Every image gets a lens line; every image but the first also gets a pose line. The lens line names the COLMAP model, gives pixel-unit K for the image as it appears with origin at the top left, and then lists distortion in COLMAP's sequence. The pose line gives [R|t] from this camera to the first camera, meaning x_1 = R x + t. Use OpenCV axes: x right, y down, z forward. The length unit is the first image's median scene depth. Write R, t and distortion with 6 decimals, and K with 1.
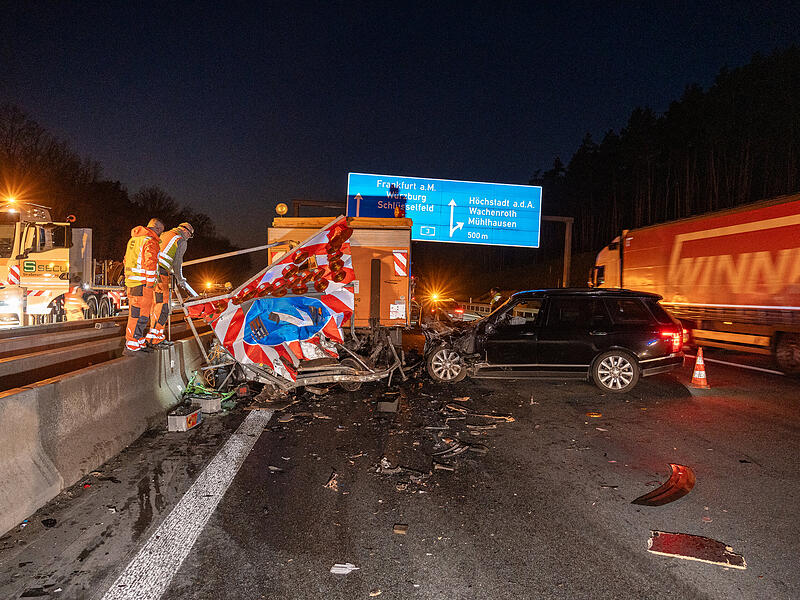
lens RADIAL K [[603.2, 0, 402.6], [0, 603.2, 297.7], [0, 0, 1]] dist [-0.025712, 0.006249]
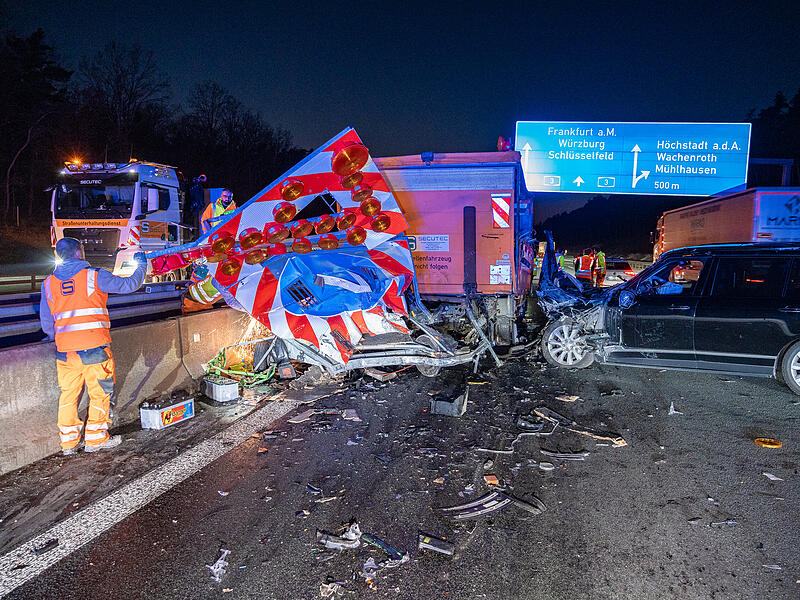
lens RADIAL K [[603.2, 0, 402.6], [0, 603.2, 297.7], [0, 0, 1]] dist [-0.025712, 0.006249]
pose [[0.953062, 0.016830, -0.302306, 0.108566], [0.003078, 0.997864, 0.065257, 0.001843], [0.302759, -0.063124, 0.950975, 0.234731]]
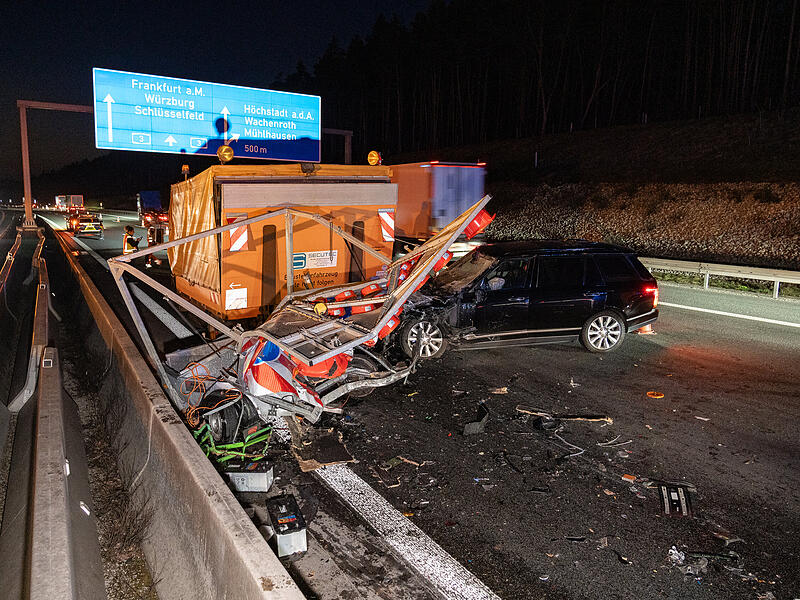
lens RADIAL K [[603.2, 0, 402.6], [0, 603.2, 297.7], [0, 0, 1]] dist [-0.025712, 0.006249]
pose [[0.901610, -0.089872, 0.423110, -0.327602], [0.023317, 0.986853, 0.159930, -0.089336], [-0.431920, -0.134329, 0.891852, 0.271135]]
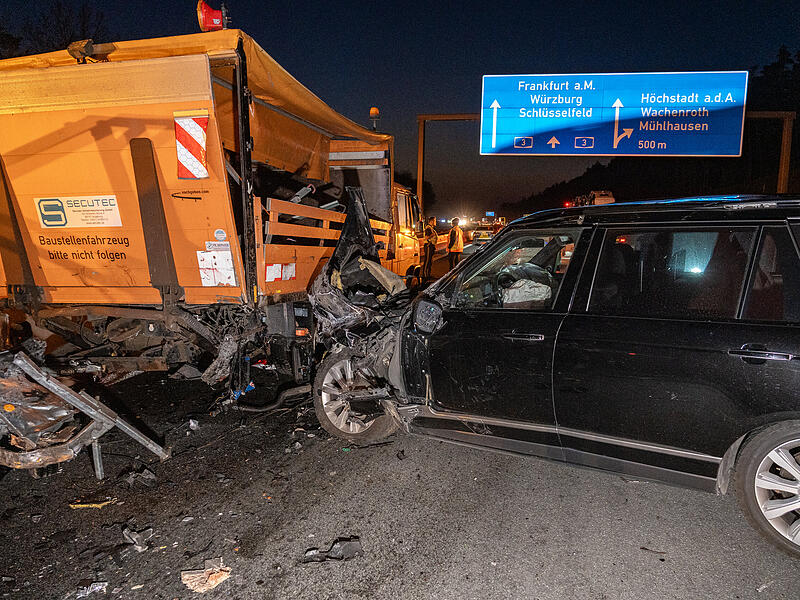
lens RADIAL K [[603.2, 0, 402.6], [0, 603.2, 297.7], [0, 0, 1]] dist [-0.025712, 0.006249]
pose [[0.951788, 0.012565, -0.306500, 0.241982], [0.021918, 0.993821, 0.108805, 0.001202], [0.305973, -0.110277, 0.945632, 0.664662]]
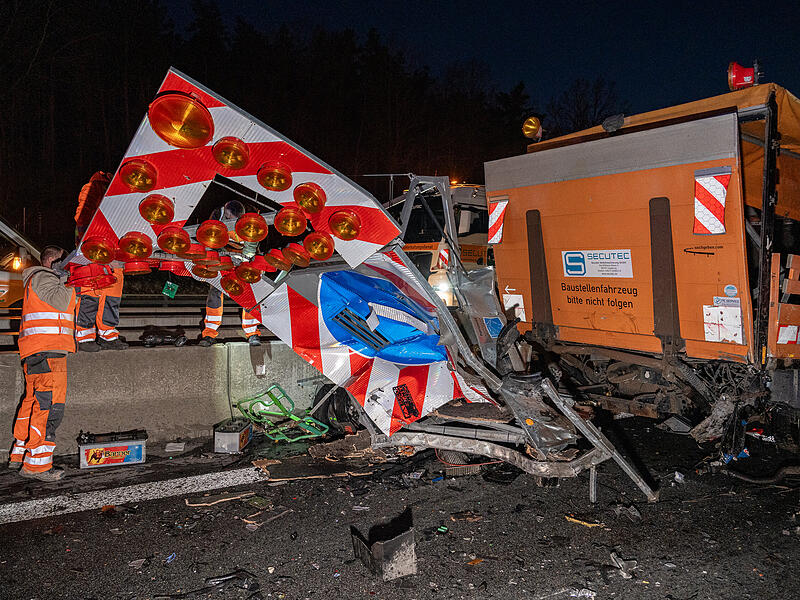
lens RADIAL K [[600.2, 0, 399.3], [0, 600.2, 301.8], [0, 0, 1]] dist [-0.037298, 0.011200]
pose [[0.465891, 0.043473, -0.883773, 0.246072], [-0.029910, 0.998995, 0.033374, 0.001351], [0.884336, 0.010885, 0.466723, 0.637311]]
